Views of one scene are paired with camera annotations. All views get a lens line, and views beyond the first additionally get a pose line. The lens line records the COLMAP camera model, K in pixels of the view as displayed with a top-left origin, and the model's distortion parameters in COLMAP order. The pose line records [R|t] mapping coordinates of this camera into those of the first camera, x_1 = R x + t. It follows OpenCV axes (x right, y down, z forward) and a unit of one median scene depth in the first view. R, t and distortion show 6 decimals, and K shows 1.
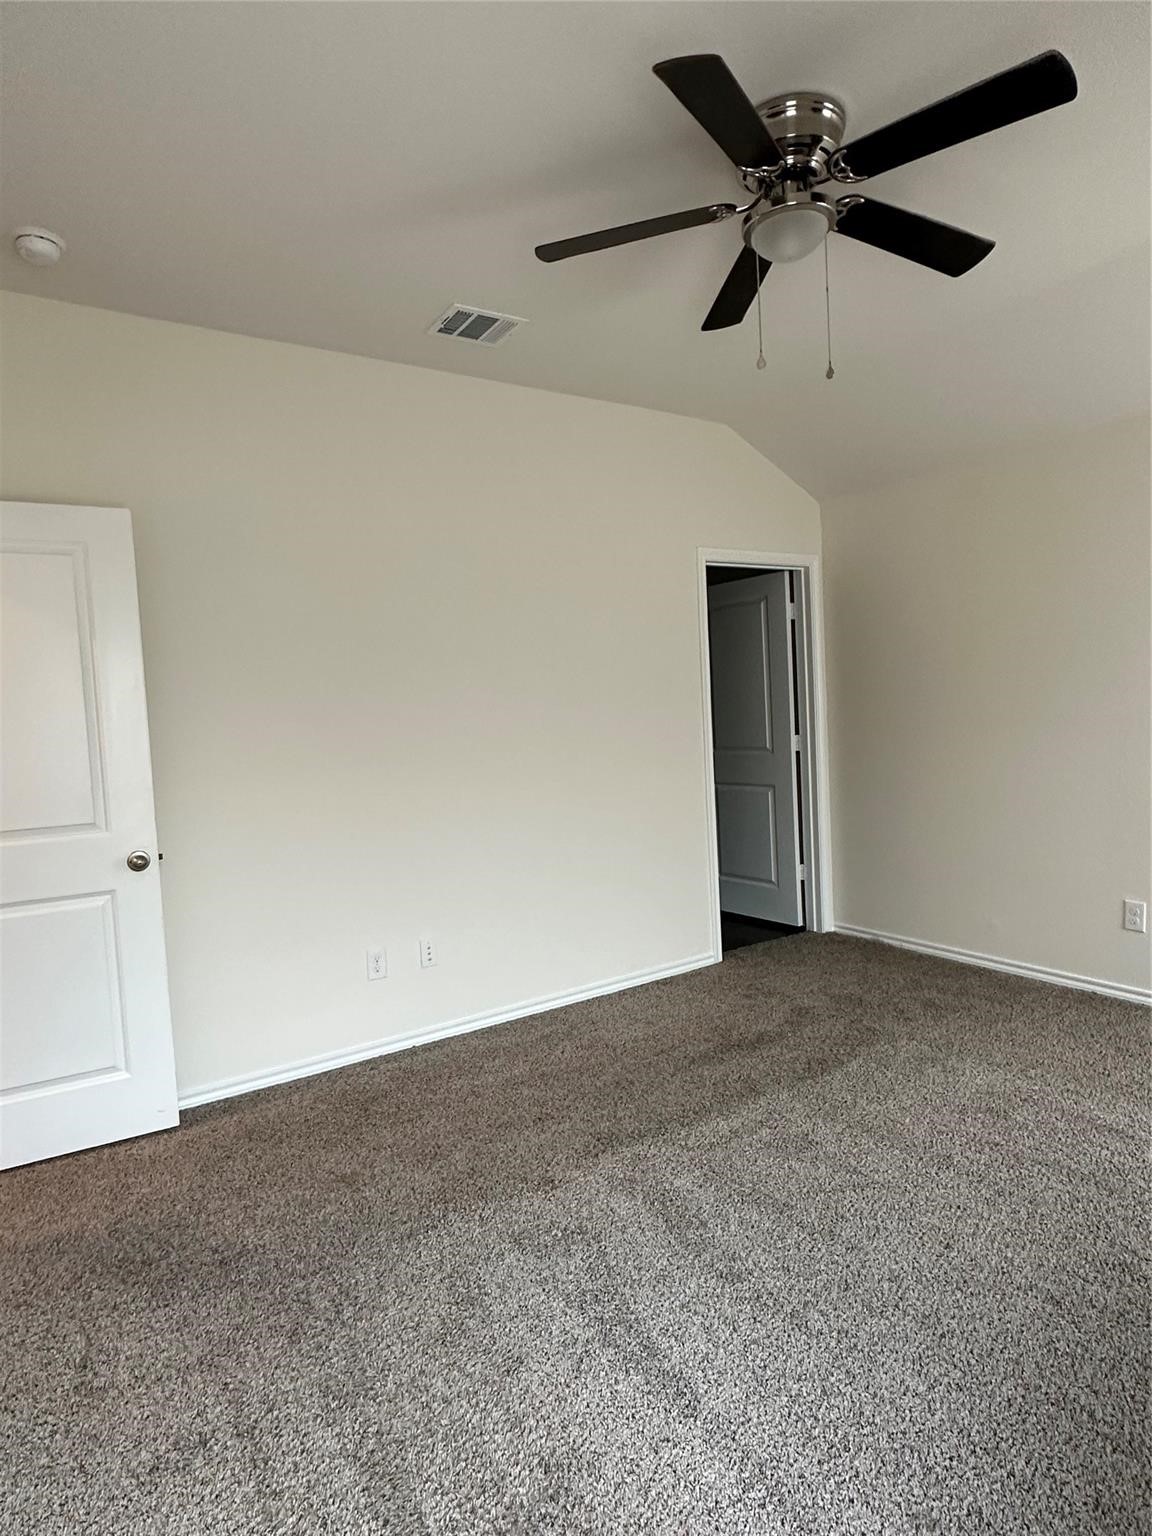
lens RADIAL K [[857.9, 0, 563.7], [0, 857.9, 759.9], [0, 0, 1]] dist [-0.001286, -0.001141]
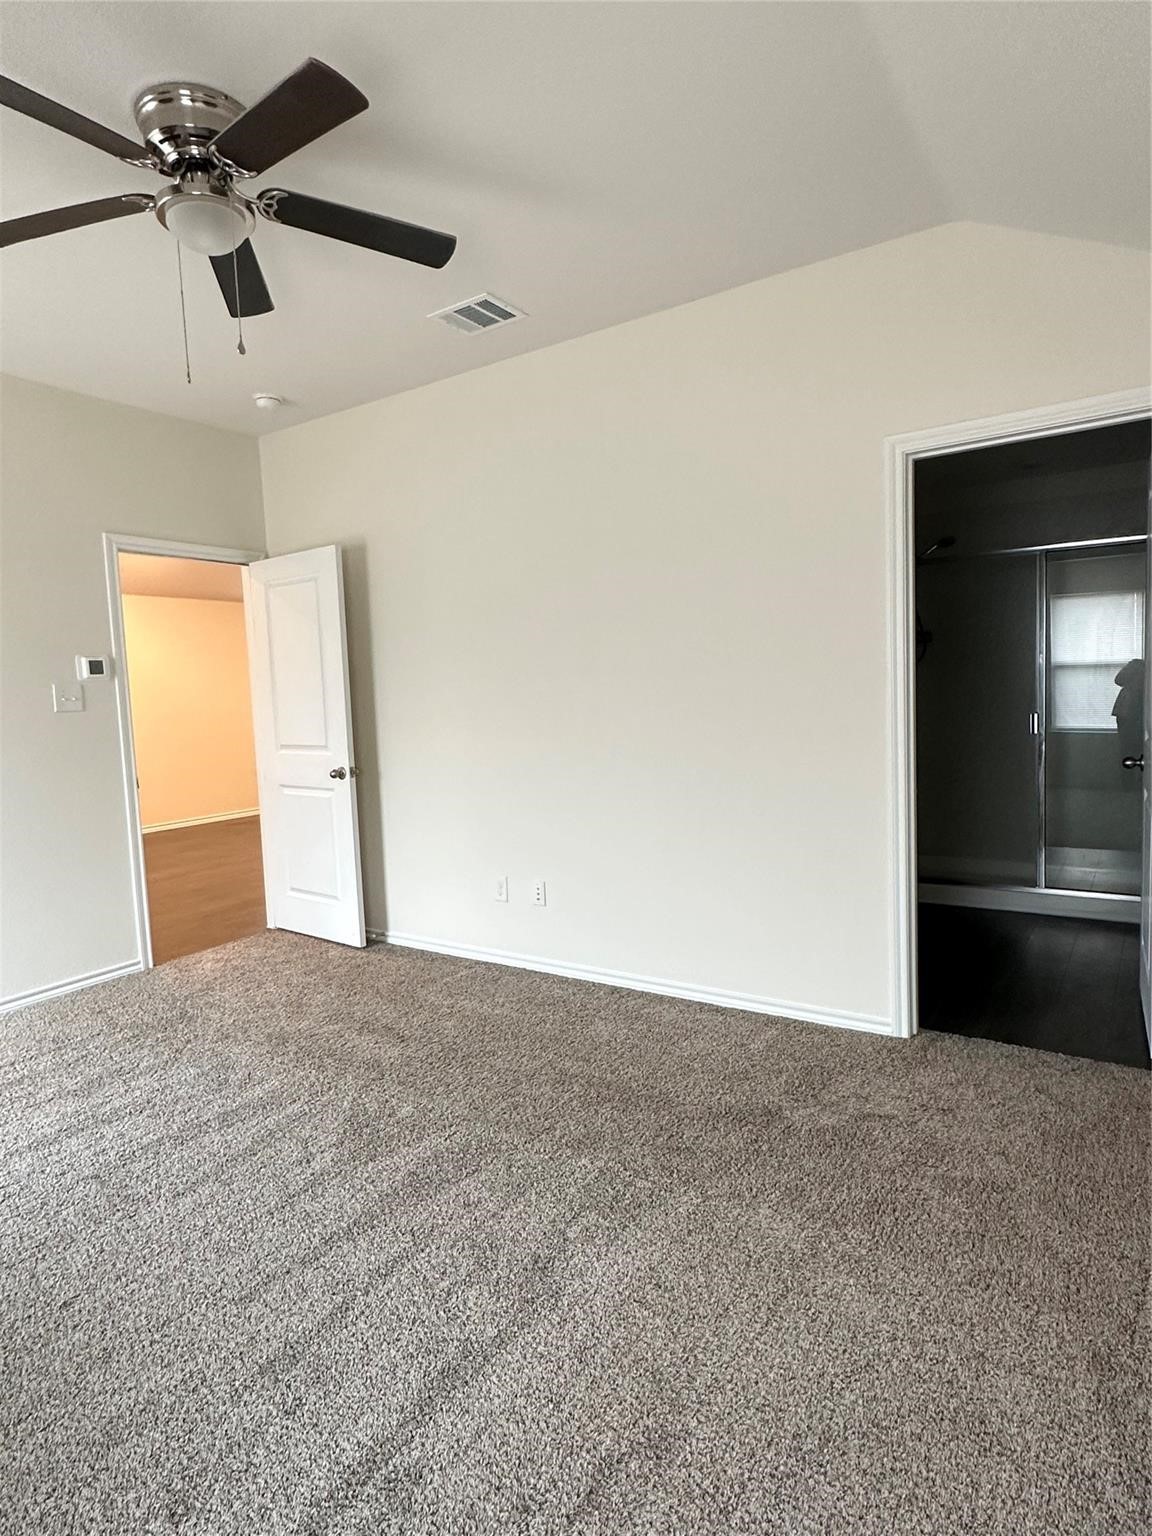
lens RADIAL K [[857.9, 0, 563.7], [0, 857.9, 759.9], [0, 0, 1]] dist [-0.001286, -0.001141]
pose [[0.396992, 0.113955, -0.910720, 0.849198], [-0.033223, 0.993396, 0.109818, -0.070753], [0.917221, -0.013340, 0.398156, 0.587477]]
